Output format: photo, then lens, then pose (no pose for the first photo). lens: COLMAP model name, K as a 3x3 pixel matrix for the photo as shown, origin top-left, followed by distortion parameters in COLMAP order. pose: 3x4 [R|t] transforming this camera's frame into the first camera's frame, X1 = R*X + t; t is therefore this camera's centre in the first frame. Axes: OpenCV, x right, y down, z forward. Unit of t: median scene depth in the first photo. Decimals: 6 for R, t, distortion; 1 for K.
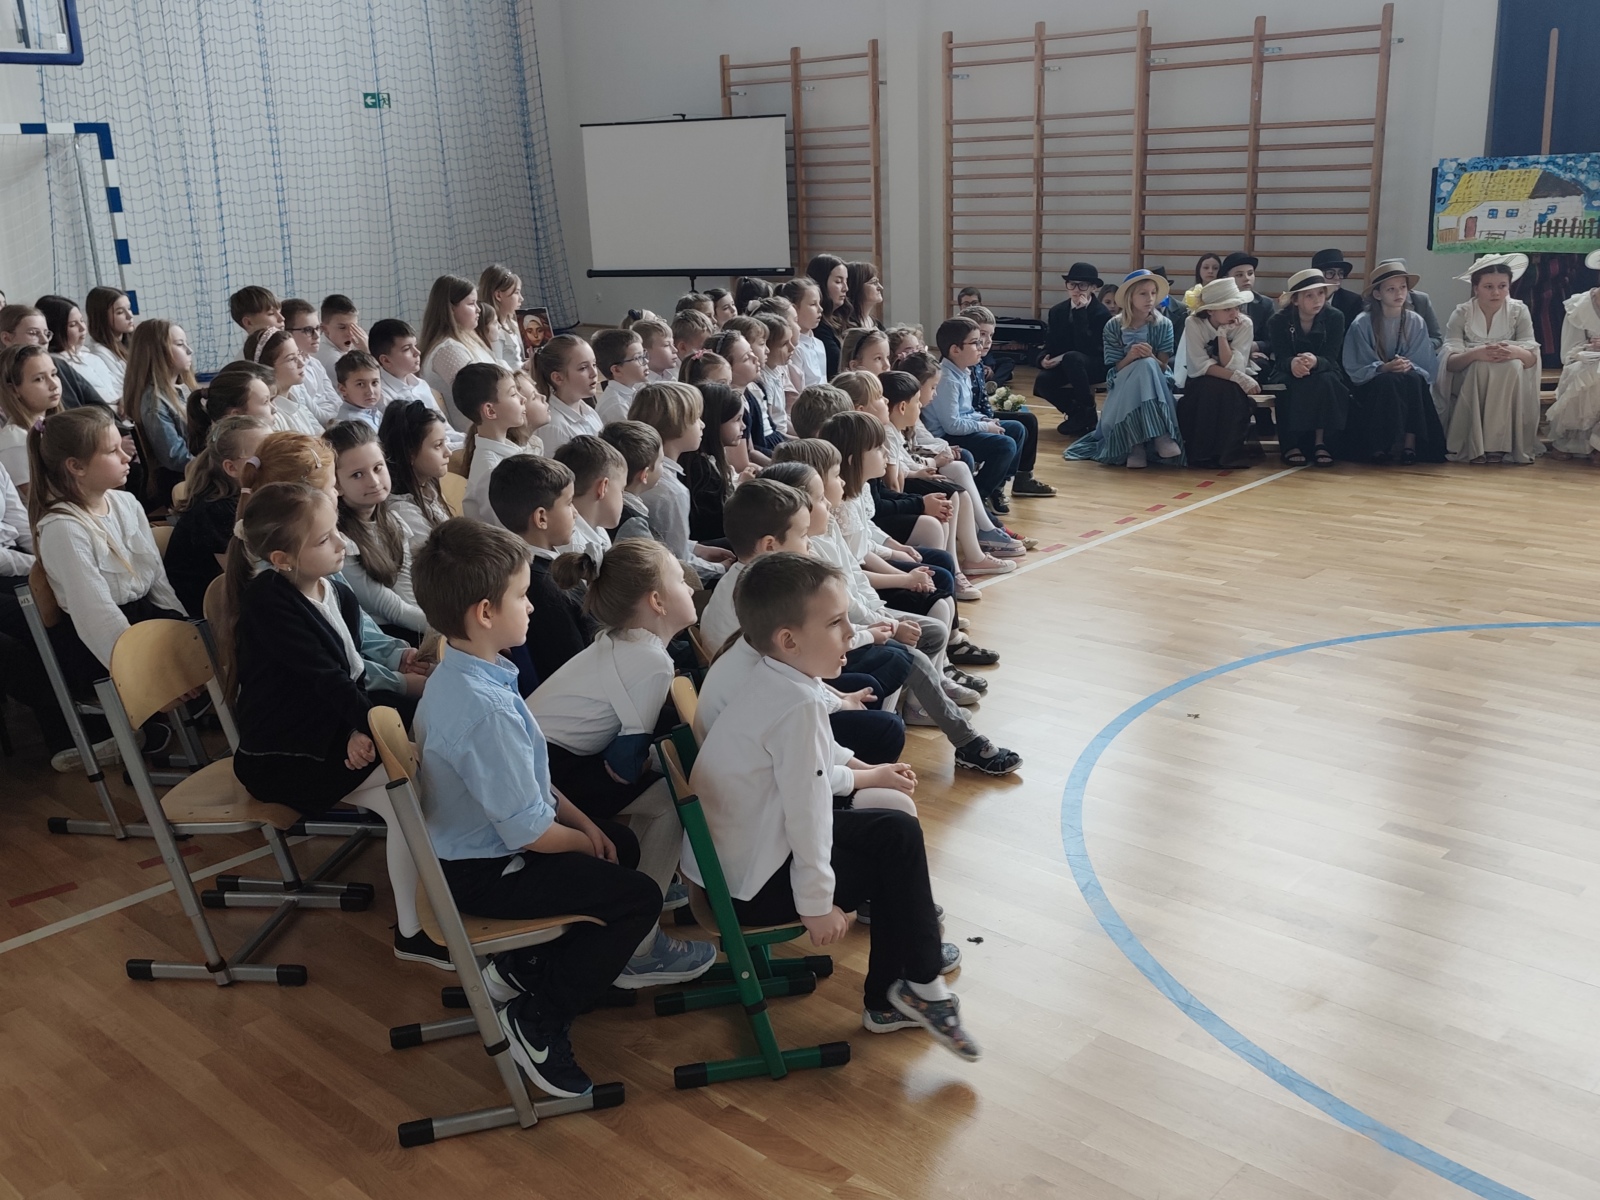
lens RADIAL K [[1520.6, 0, 800.0], [0, 1520.6, 600.0], [0, 0, 1]] dist [0.078155, -0.088153]
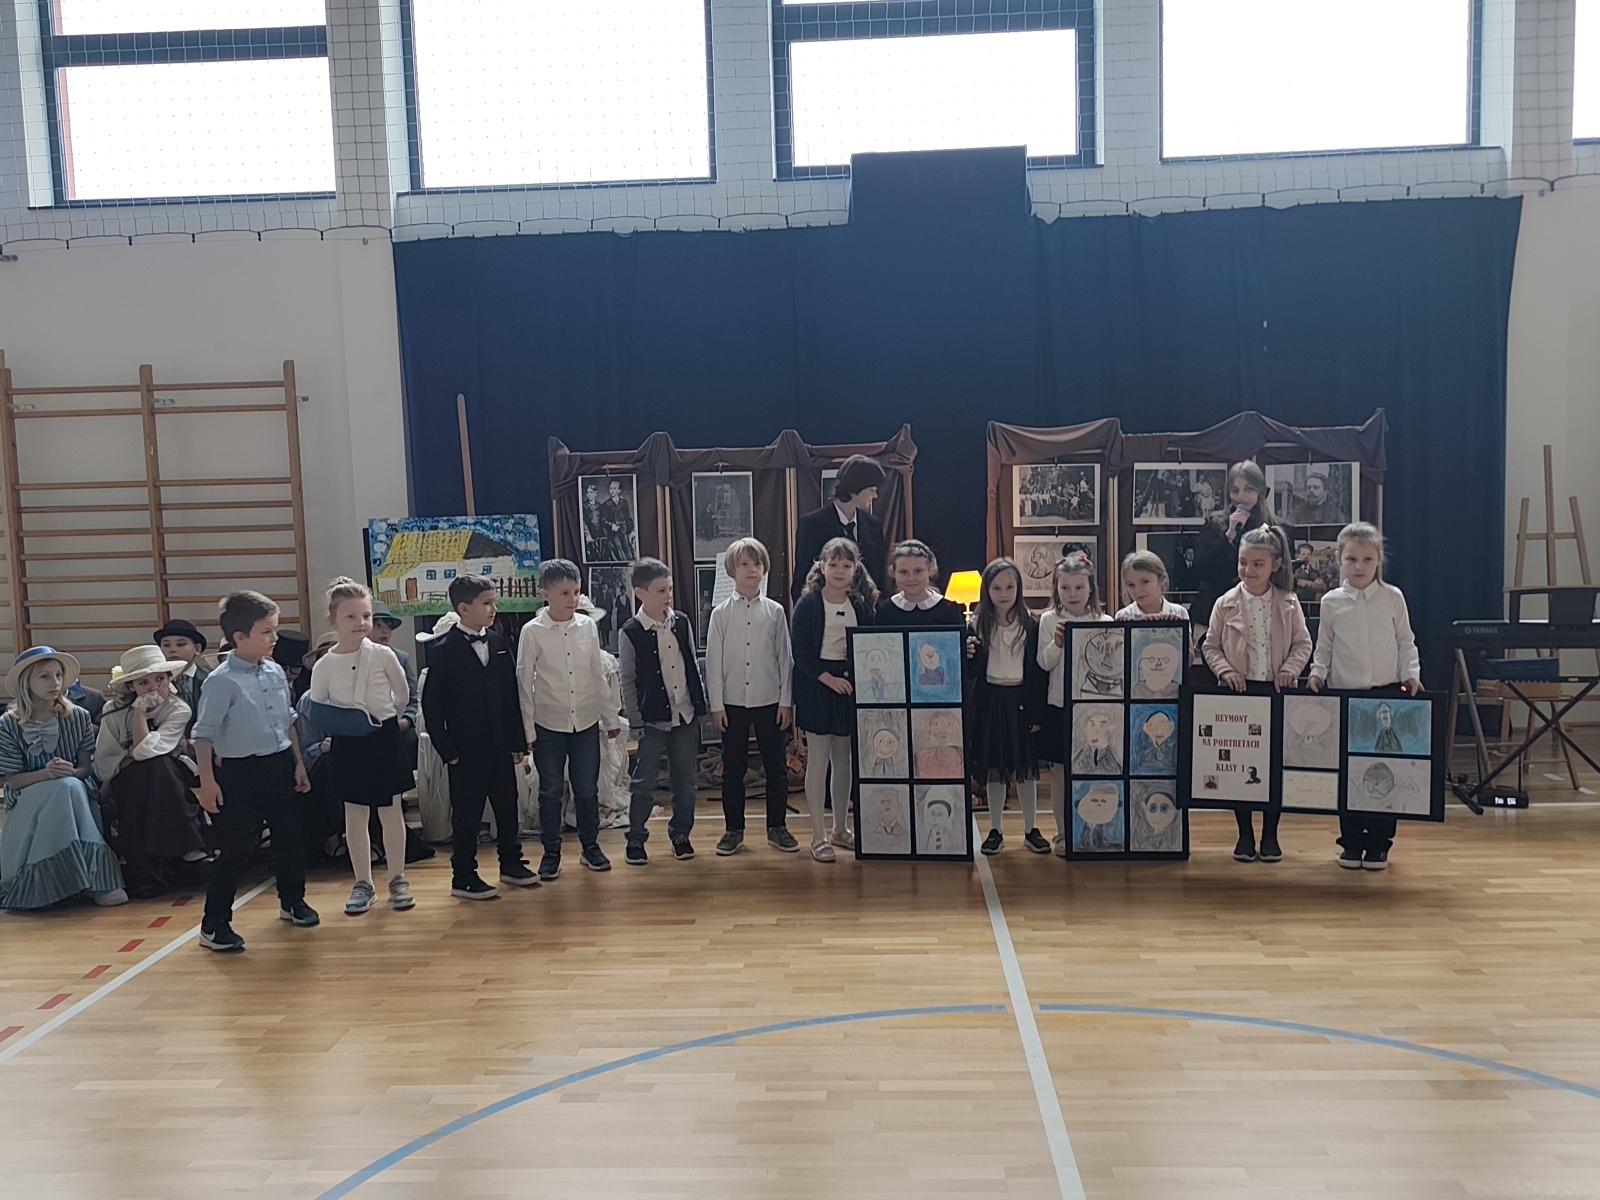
lens RADIAL K [[1503.4, 0, 796.3], [0, 1503.4, 621.1], [0, 0, 1]] dist [0.099200, -0.219370]
pose [[0.770719, -0.042903, 0.635730, 0.029332], [0.178928, 0.972157, -0.151313, -0.041840], [-0.611537, 0.230370, 0.756936, 0.165529]]
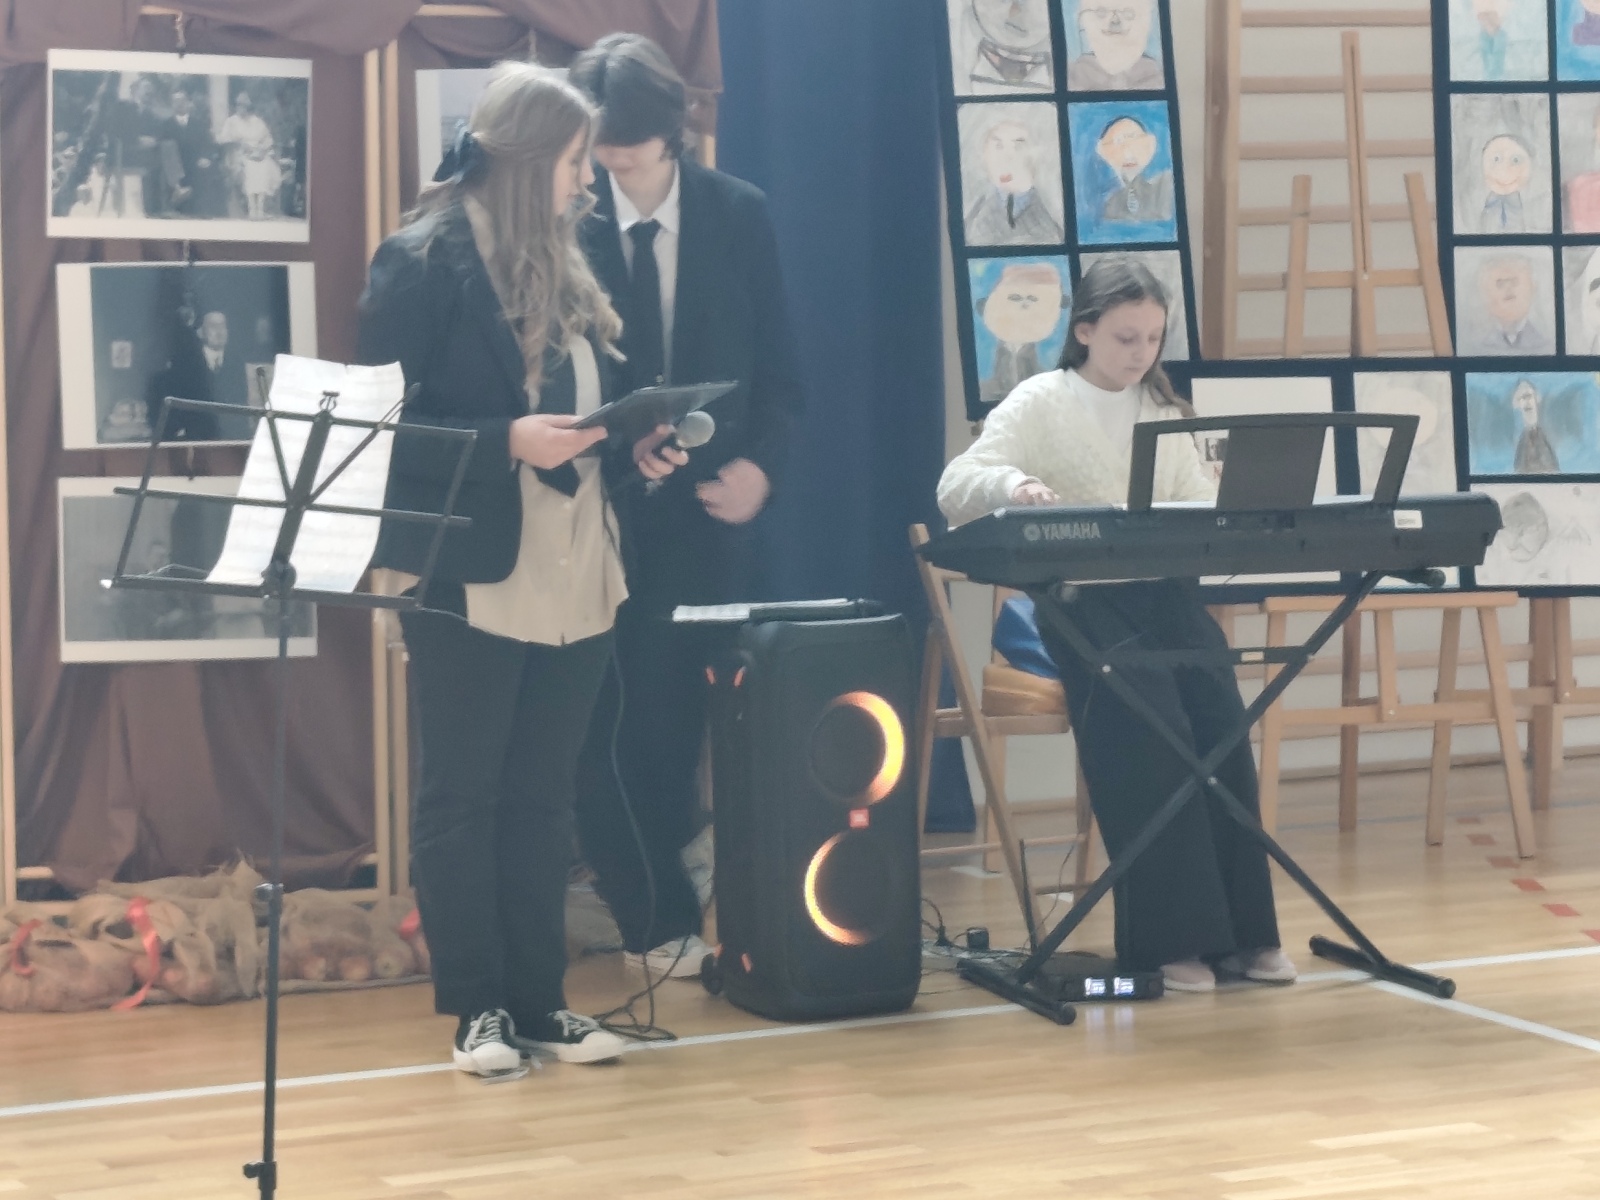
lens RADIAL K [[5068.2, 0, 800.0], [0, 5068.2, 600.0], [0, 0, 1]] dist [0.159292, 0.402254]
pose [[0.342889, -0.062132, 0.937319, -0.126748], [0.255131, 0.966463, -0.029268, -0.063211], [-0.904066, 0.249175, 0.347241, 0.250946]]
